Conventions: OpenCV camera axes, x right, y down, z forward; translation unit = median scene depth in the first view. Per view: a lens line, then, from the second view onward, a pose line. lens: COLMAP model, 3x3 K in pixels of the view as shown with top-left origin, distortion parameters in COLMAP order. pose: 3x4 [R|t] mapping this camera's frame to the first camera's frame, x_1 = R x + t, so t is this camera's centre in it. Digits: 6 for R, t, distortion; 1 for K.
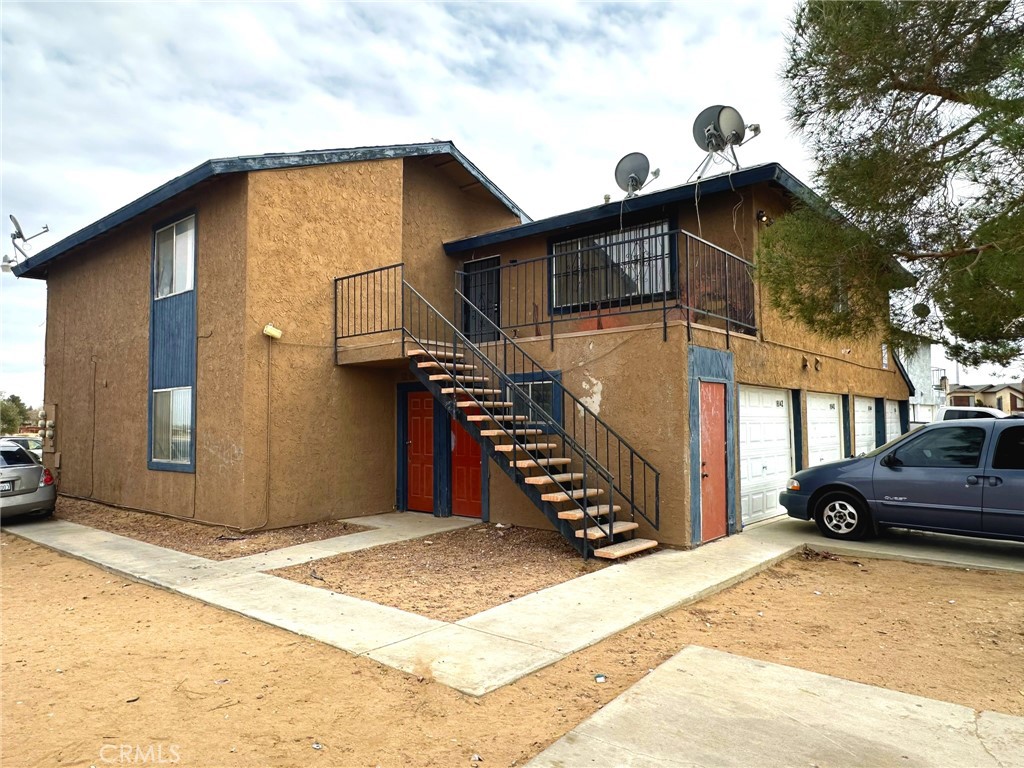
lens RADIAL K [[675.0, 0, 509.6], [0, 675.0, 389.8], [0, 0, 1]] dist [0.000132, 0.000151]
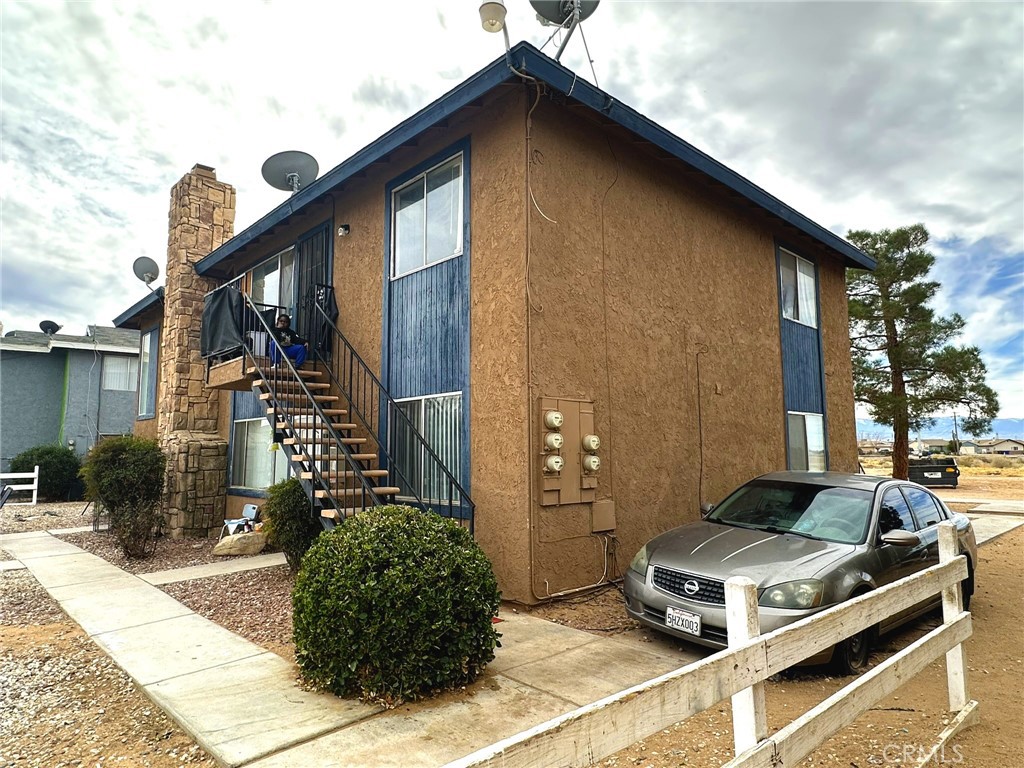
lens RADIAL K [[629.7, 0, 512.0], [0, 629.7, 384.0], [0, 0, 1]] dist [-0.023262, 0.070901]
pose [[0.110736, 0.121210, 0.986431, -1.627783], [-0.041442, 0.992235, -0.117271, 0.092101], [-0.992985, -0.027894, 0.114899, 1.449208]]
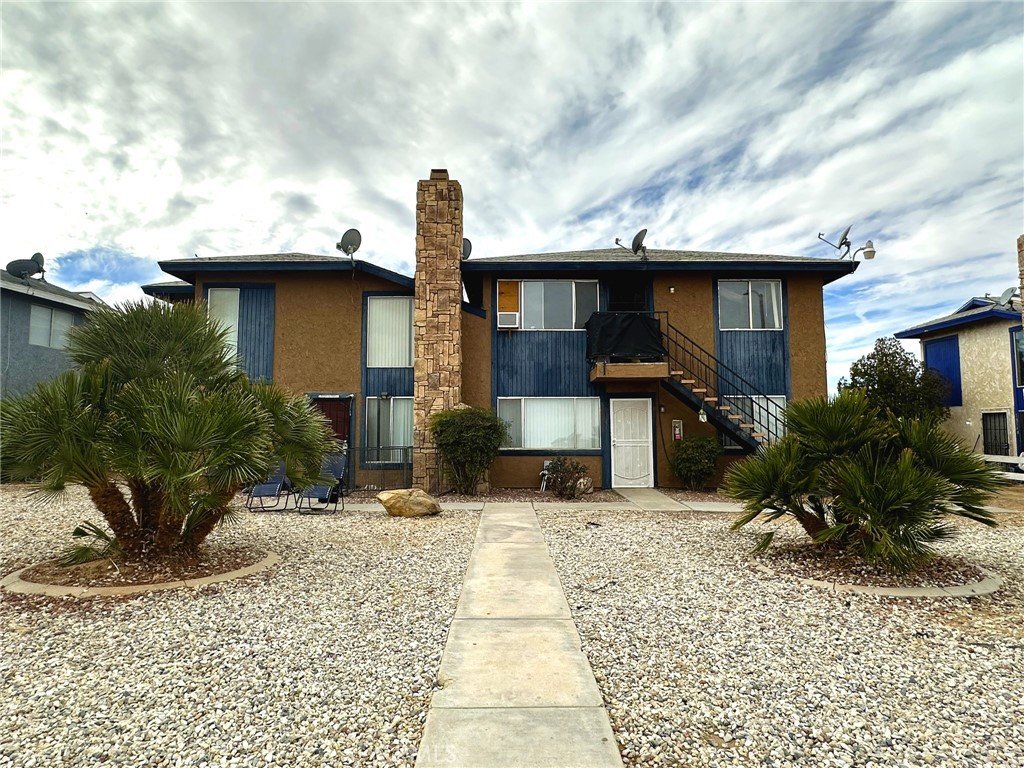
lens RADIAL K [[624.2, 0, 514.8], [0, 624.2, 382.6], [0, 0, 1]] dist [-0.000728, -0.000181]
pose [[-0.641005, 0.076388, 0.763726, -1.661252], [-0.029515, 0.991846, -0.123976, 0.187311], [-0.766969, -0.102011, -0.633524, 2.947967]]
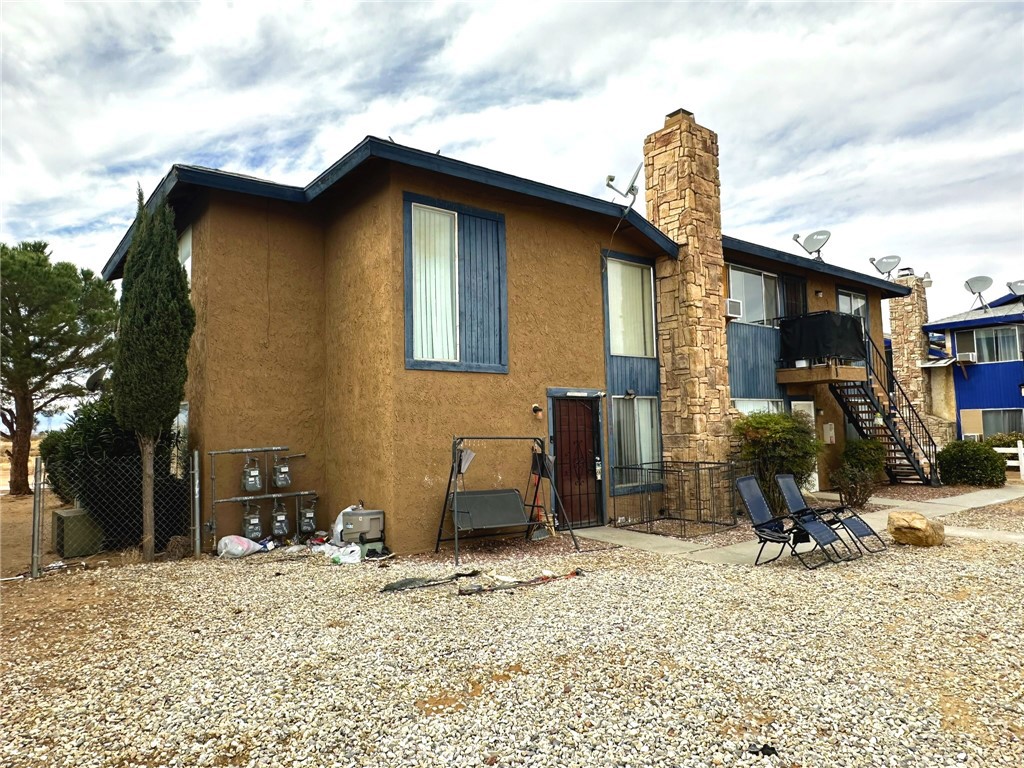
lens RADIAL K [[638.5, 0, 492.0], [0, 638.5, 379.3], [0, 0, 1]] dist [0.001196, 0.002737]
pose [[-0.976426, 0.042311, 0.211665, -0.390998], [0.017529, 0.992904, -0.117618, 0.147433], [-0.215140, -0.111135, -0.970239, 3.370188]]
